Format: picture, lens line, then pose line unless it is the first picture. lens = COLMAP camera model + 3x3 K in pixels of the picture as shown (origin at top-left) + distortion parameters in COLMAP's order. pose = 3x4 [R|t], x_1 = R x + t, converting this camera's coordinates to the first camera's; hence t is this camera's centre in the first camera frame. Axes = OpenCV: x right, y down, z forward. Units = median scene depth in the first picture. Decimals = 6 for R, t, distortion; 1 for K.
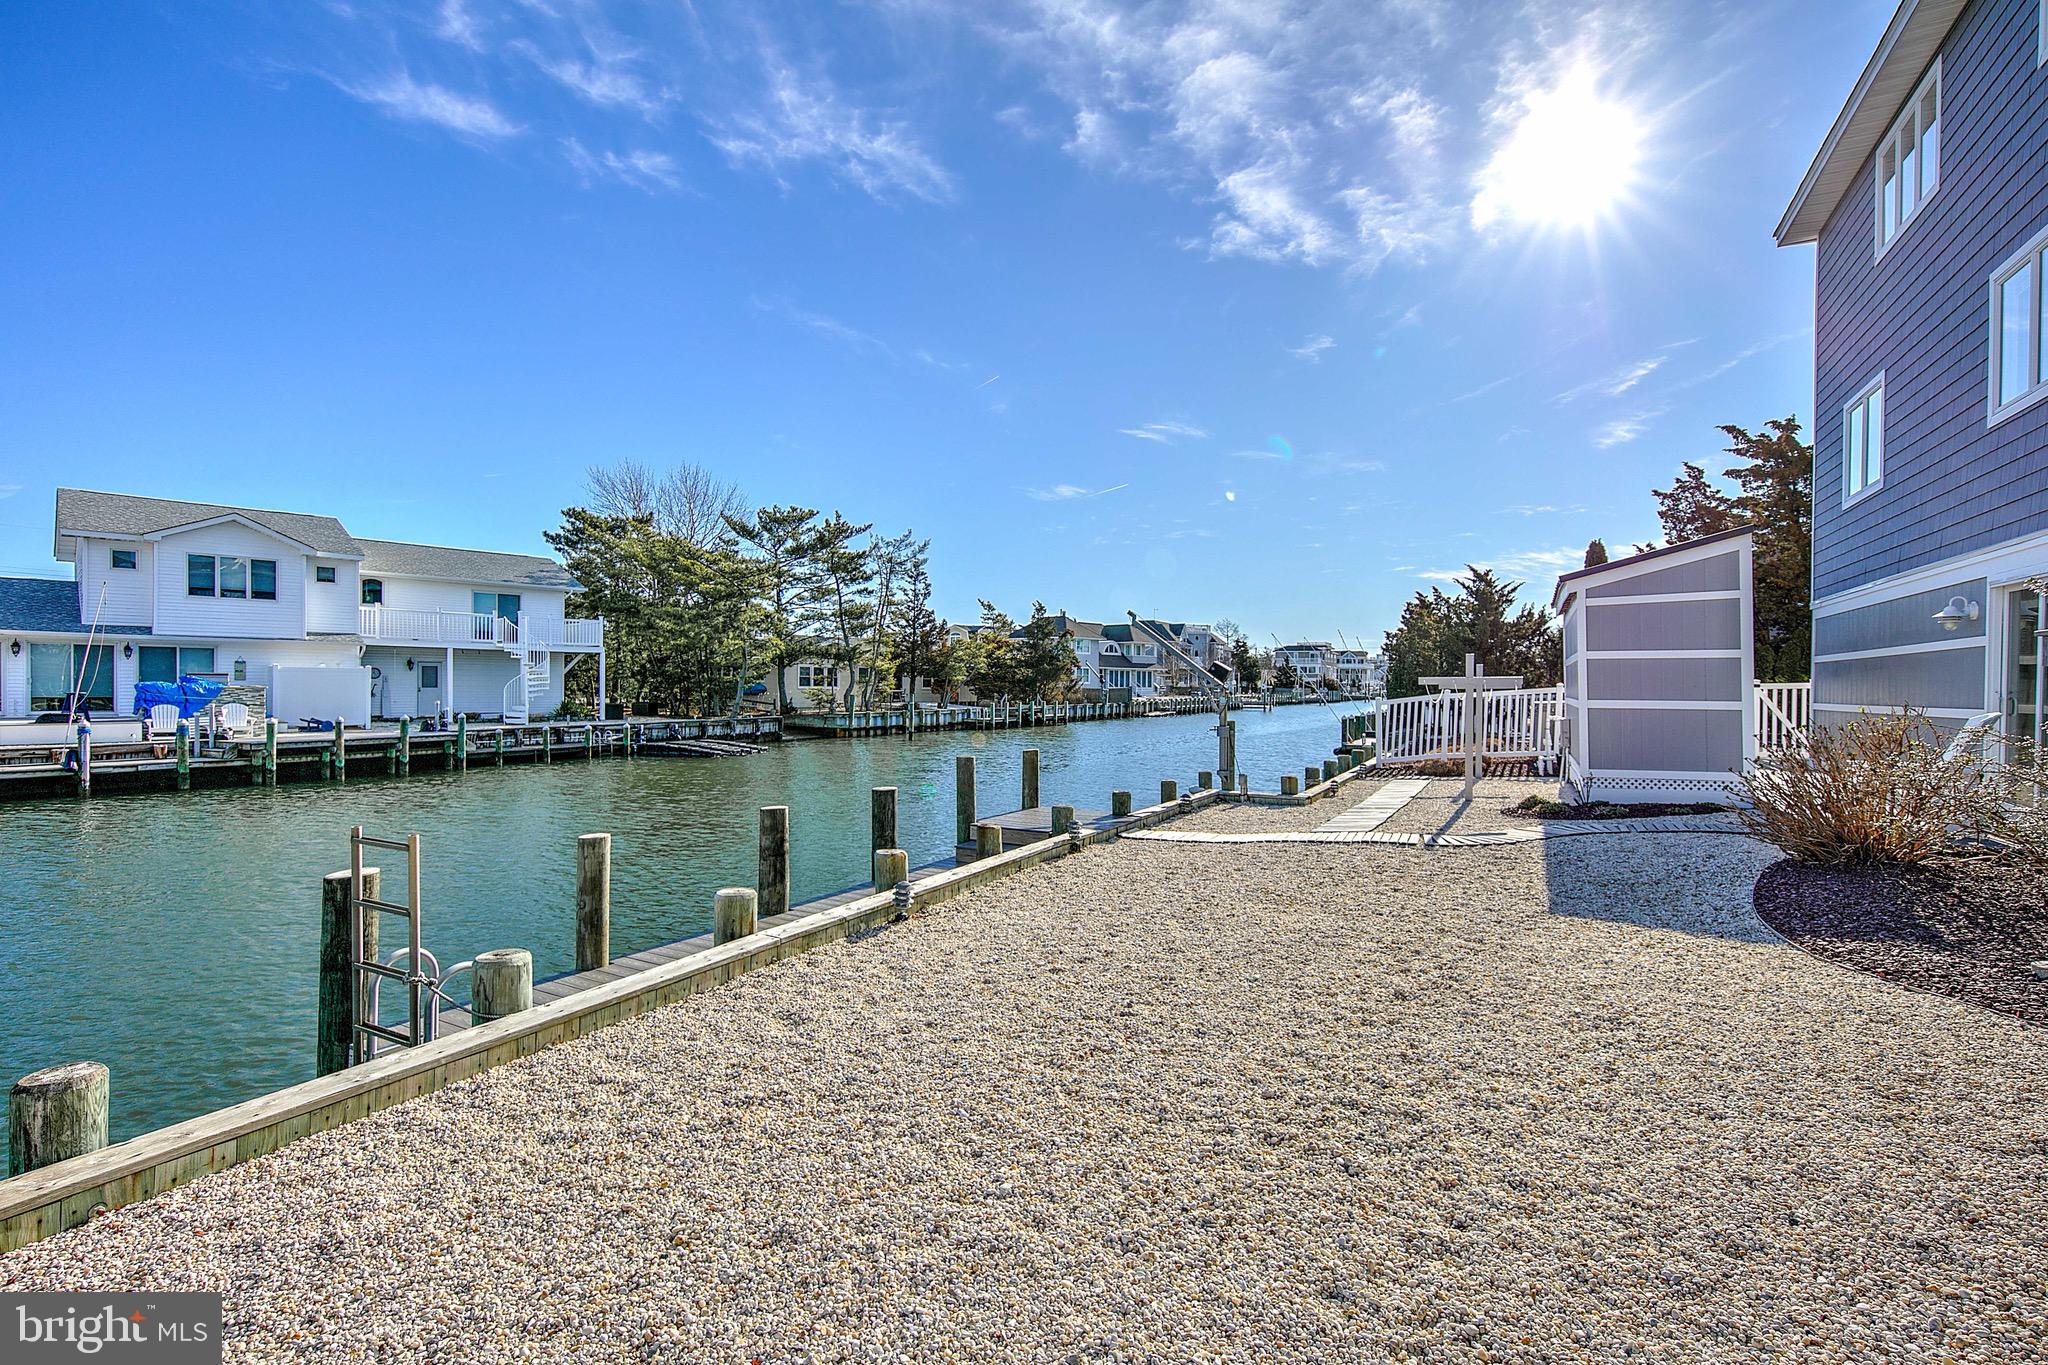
lens RADIAL K [[924.7, 0, 1029.7], [0, 924.7, 693.4], [0, 0, 1]] dist [0.010860, -0.003588]
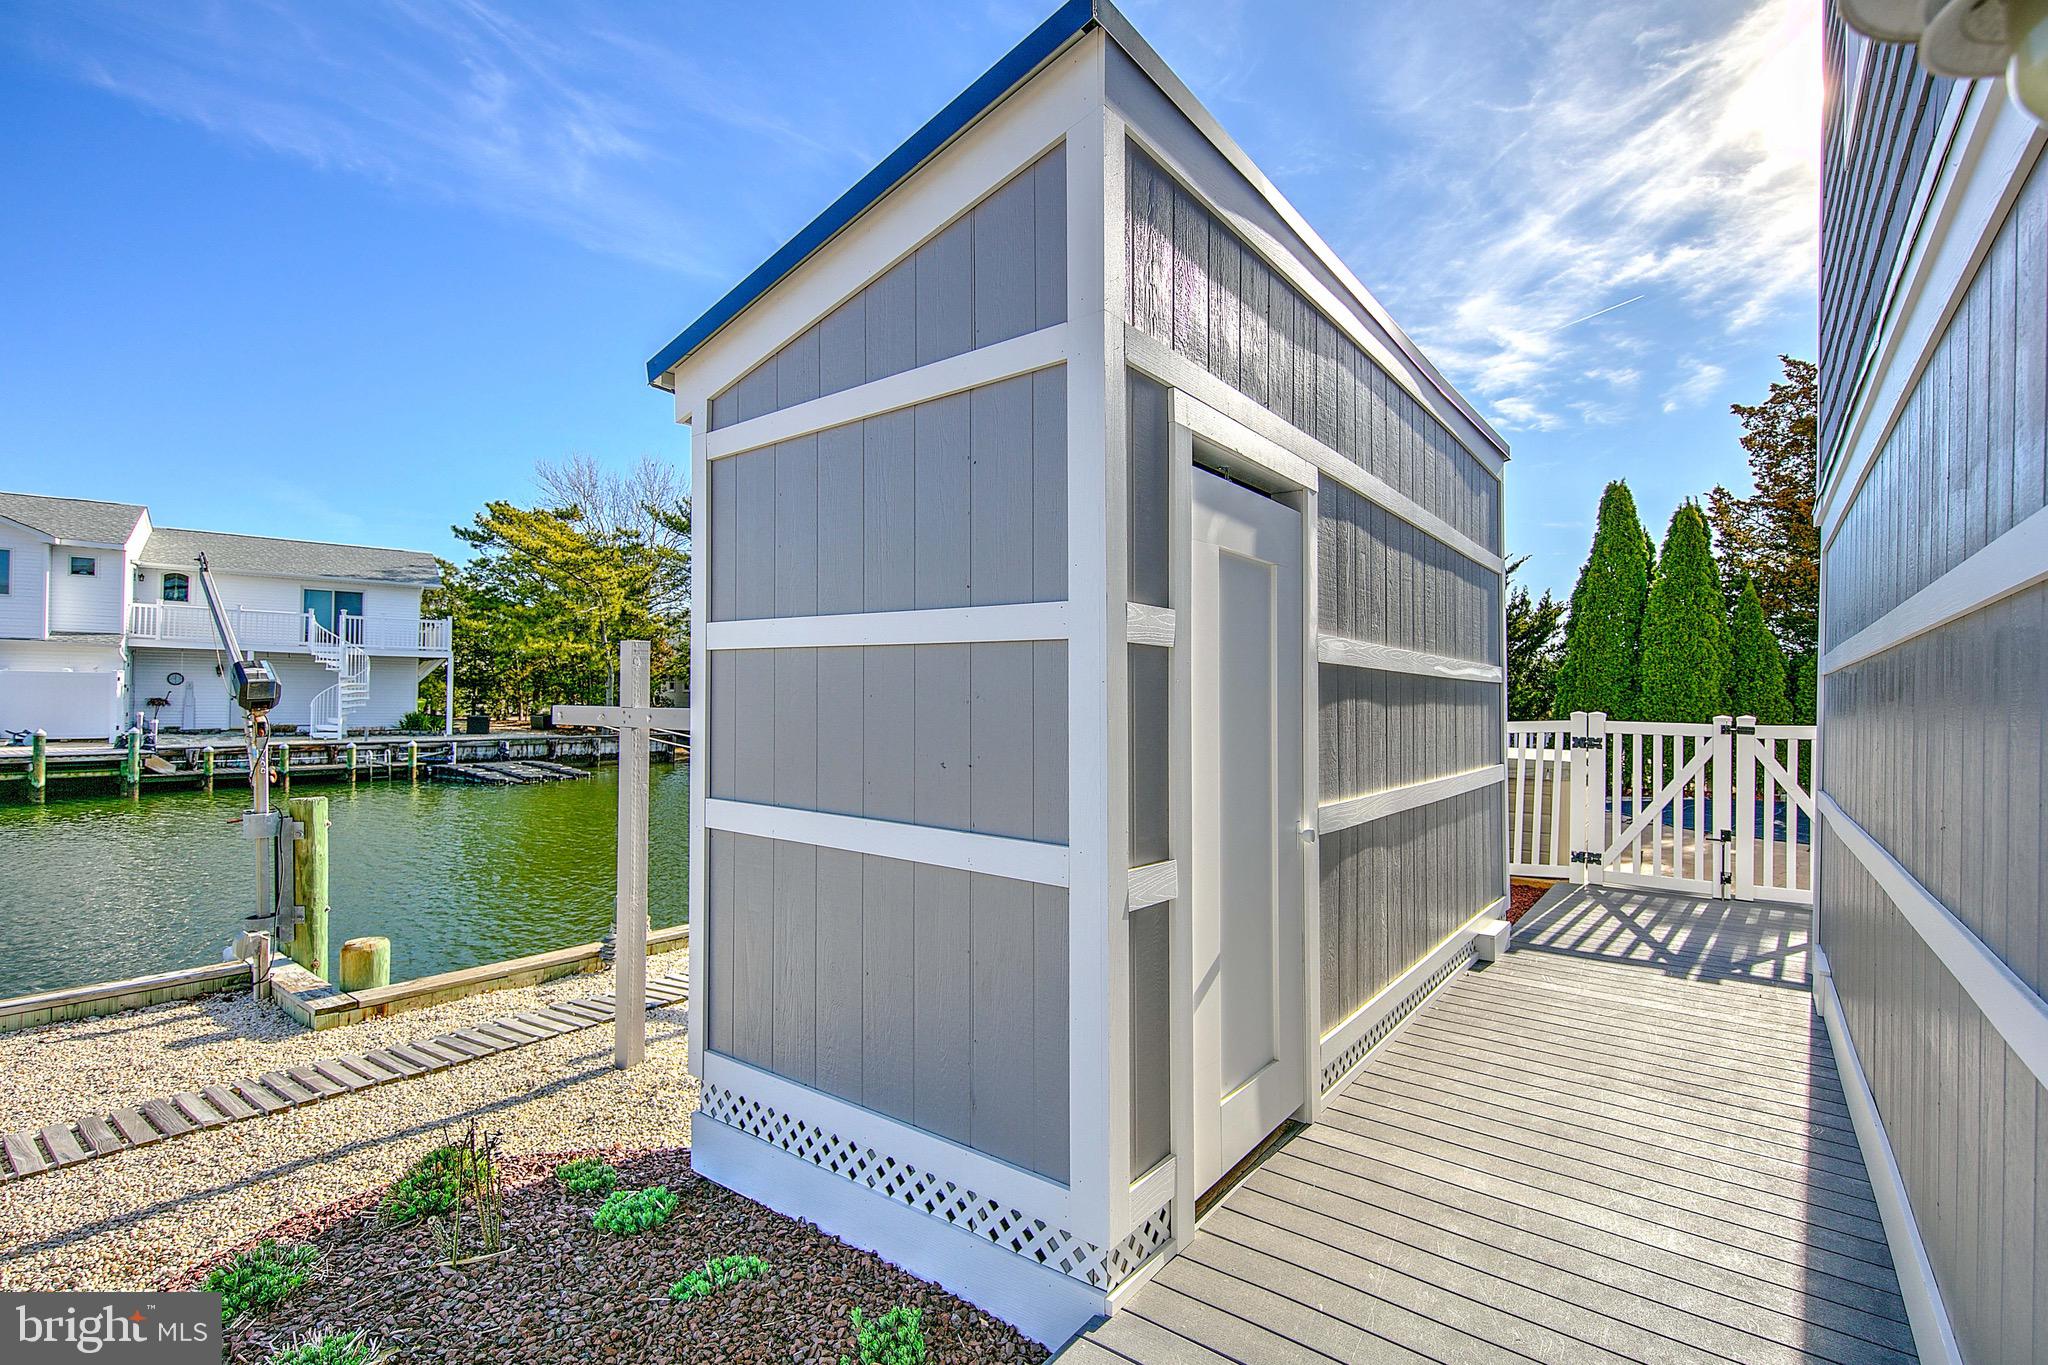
lens RADIAL K [[924.7, 0, 1032.8], [0, 924.7, 699.3], [0, 0, 1]] dist [0.010860, -0.003588]
pose [[0.987637, 0.012623, -0.156250, 0.282912], [-0.014041, 0.999870, -0.007976, -0.007837], [0.156129, 0.010071, 0.987685, 0.285351]]
